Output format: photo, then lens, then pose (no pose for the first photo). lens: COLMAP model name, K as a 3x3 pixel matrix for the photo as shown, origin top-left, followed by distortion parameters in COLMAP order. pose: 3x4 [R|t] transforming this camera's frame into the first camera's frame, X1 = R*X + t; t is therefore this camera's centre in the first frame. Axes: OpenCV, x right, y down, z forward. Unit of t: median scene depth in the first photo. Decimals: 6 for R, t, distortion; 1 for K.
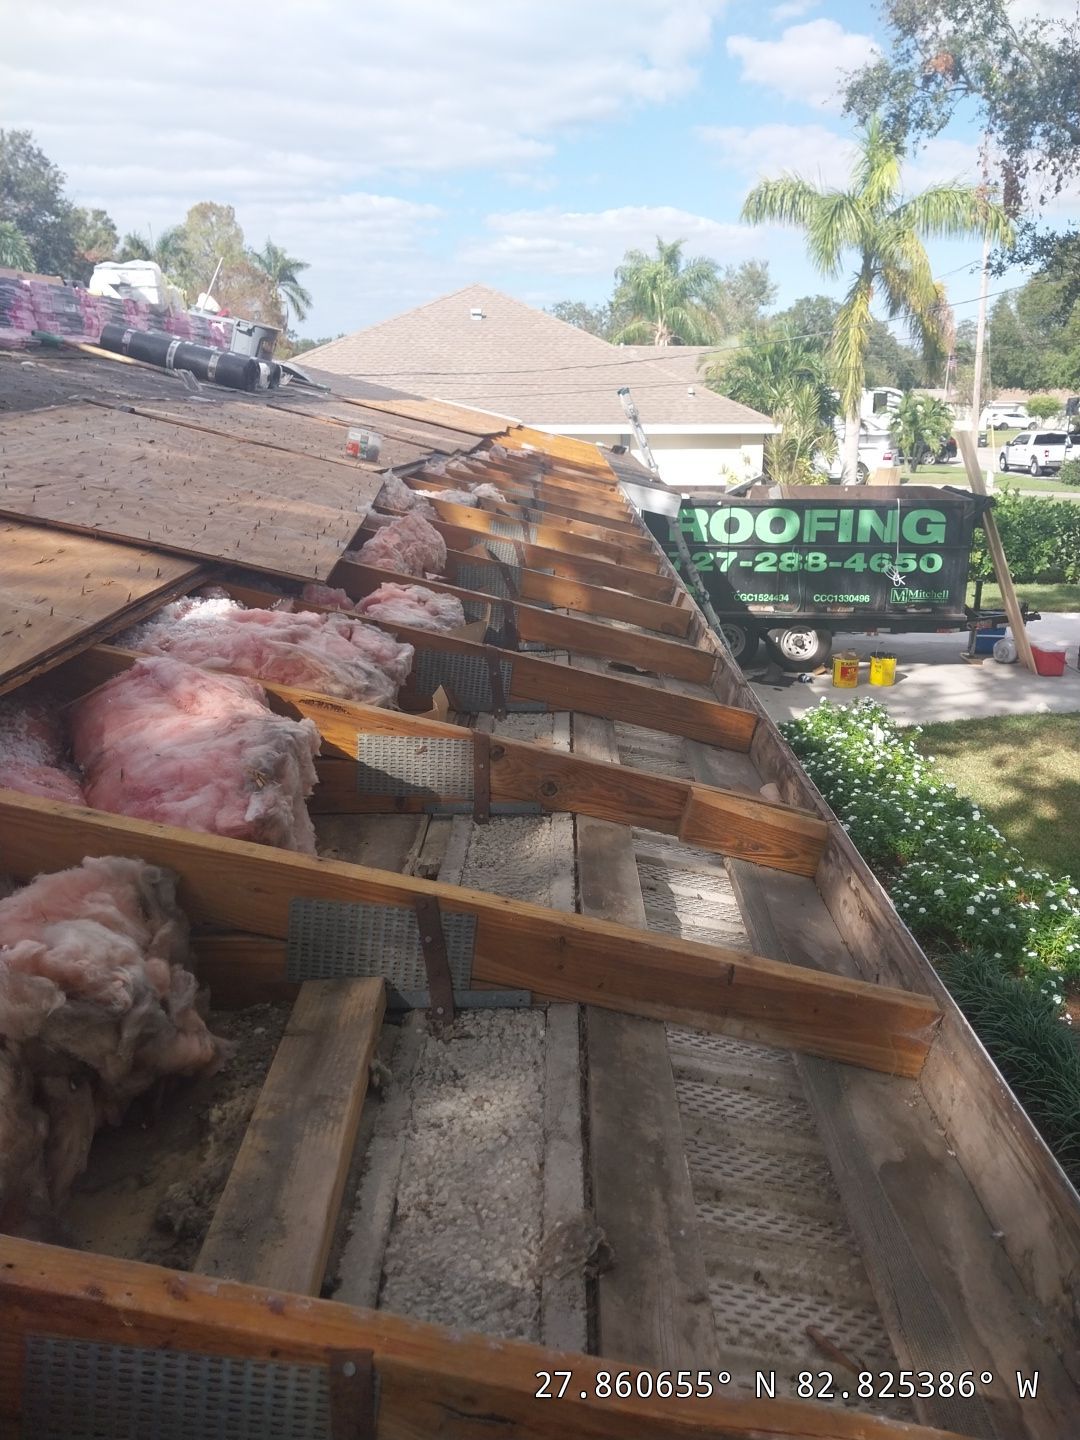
lens RADIAL K [[1107.2, 0, 540.0], [0, 1107.2, 720.0], [0, 0, 1]] dist [0.048973, -0.111314]
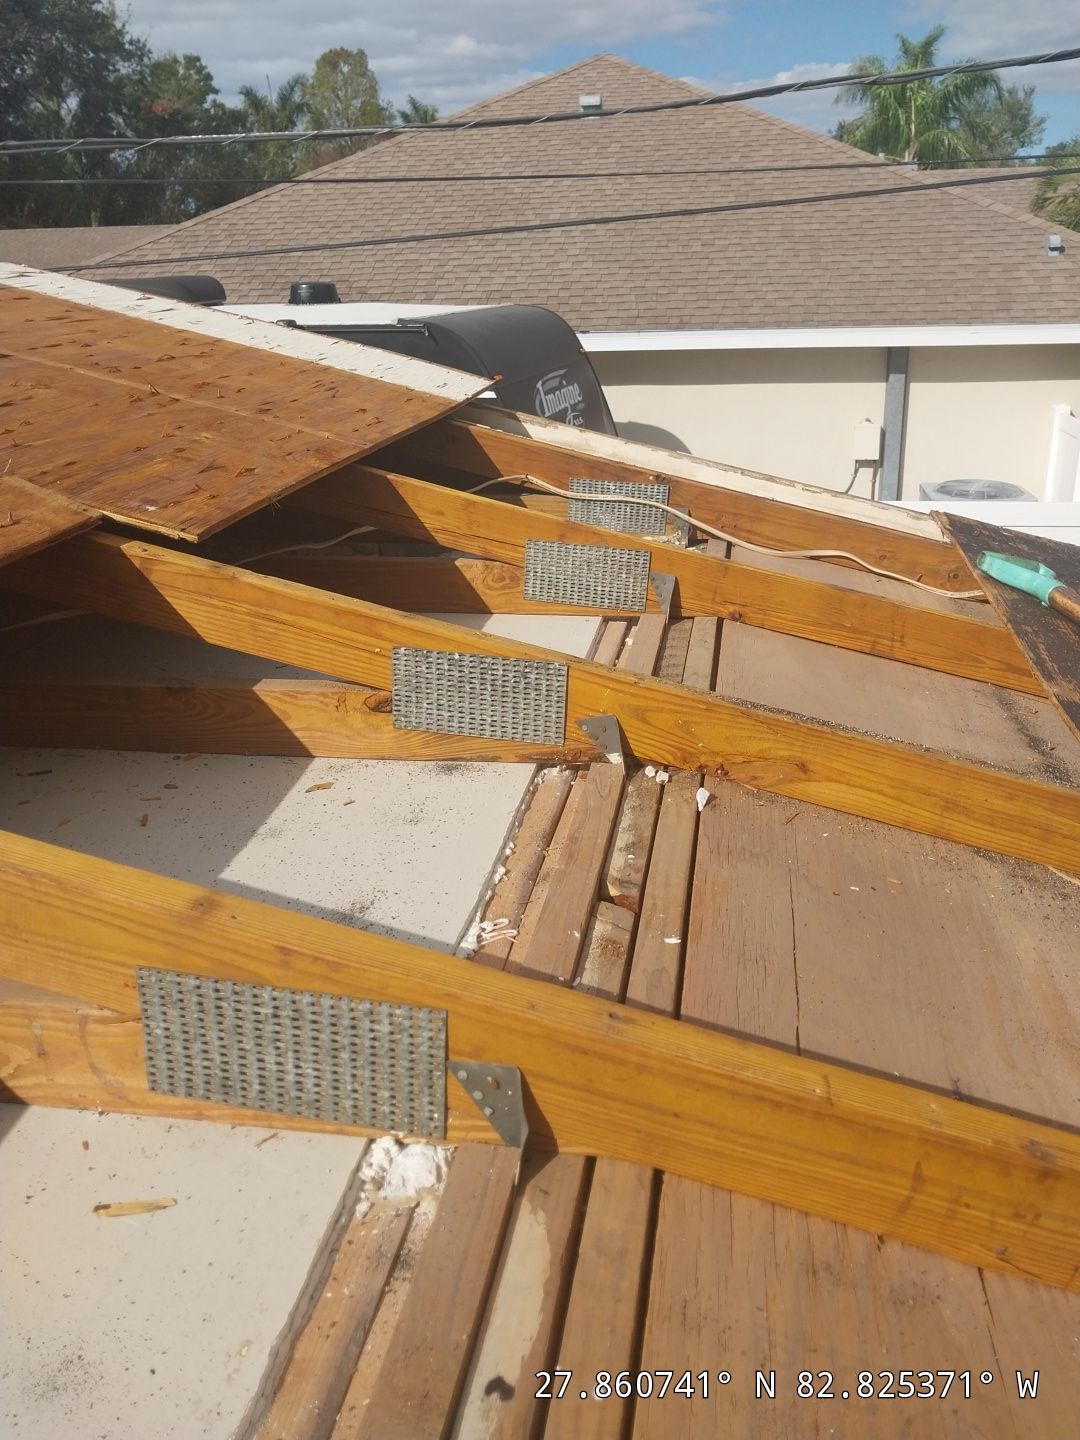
lens RADIAL K [[1107.2, 0, 540.0], [0, 1107.2, 720.0], [0, 0, 1]] dist [0.048973, -0.111314]
pose [[0.987136, 0.035414, -0.155913, 0.019301], [-0.020380, 0.995077, 0.096985, -0.268924], [0.158580, -0.092560, 0.982998, 0.945813]]
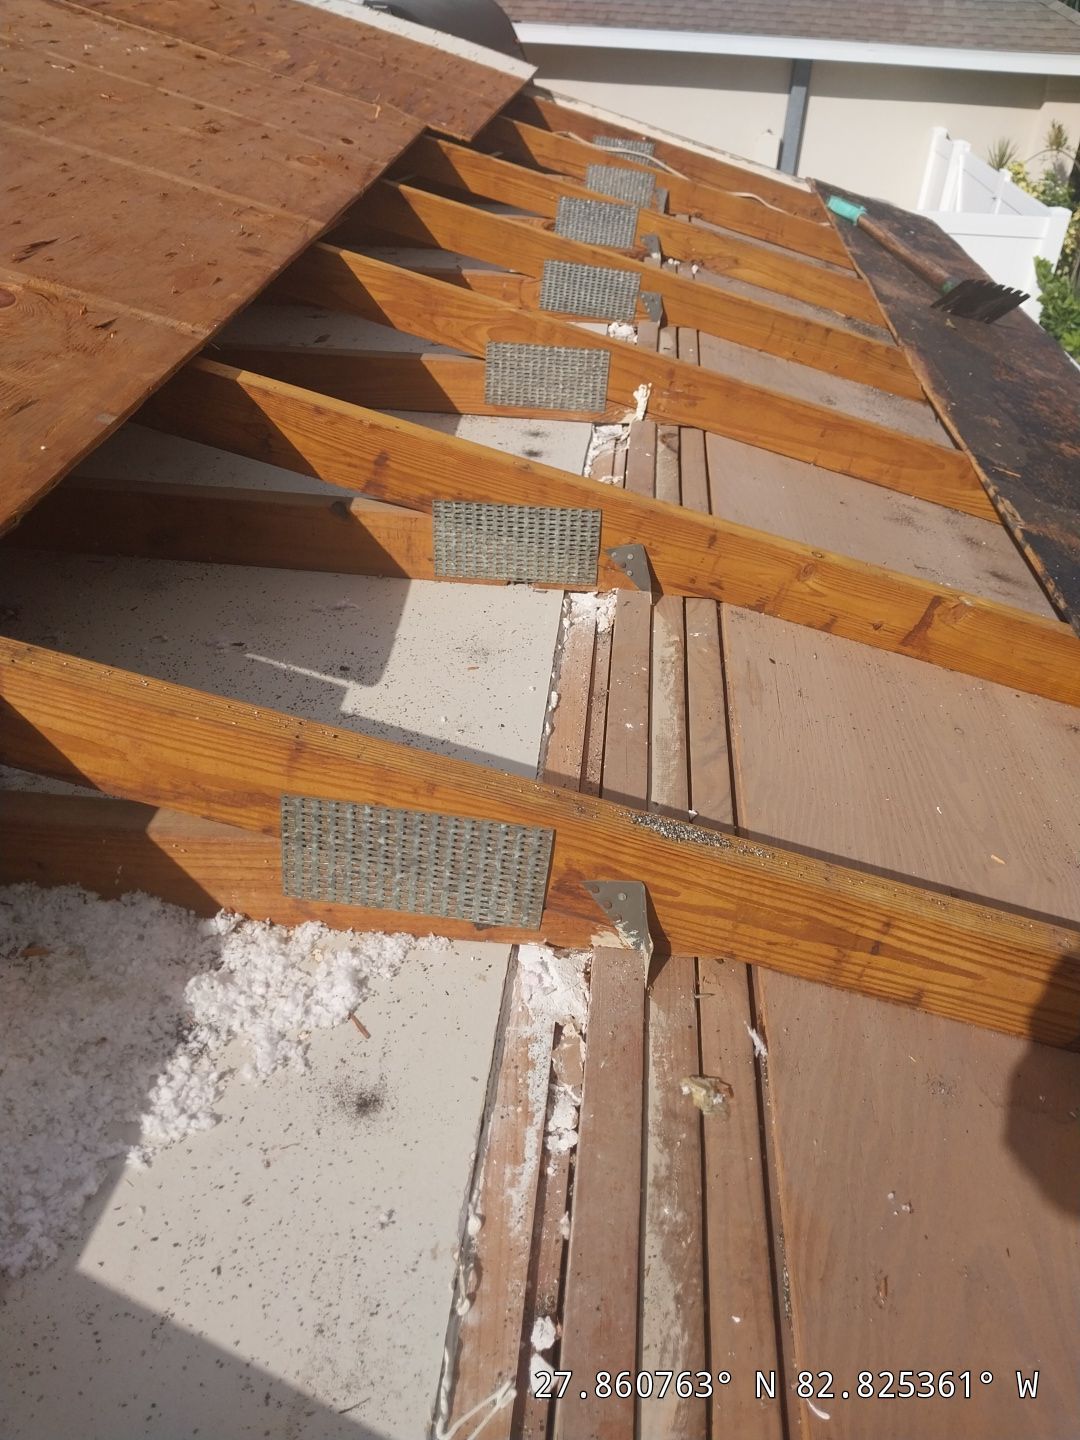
lens RADIAL K [[1063.3, 0, 511.6], [0, 1063.3, 725.6], [0, 0, 1]] dist [-0.040071, 0.006275]
pose [[0.994385, 0.089591, -0.056321, 0.005810], [-0.064567, 0.935322, 0.347855, -0.245507], [0.083842, -0.342265, 0.935855, 0.837290]]
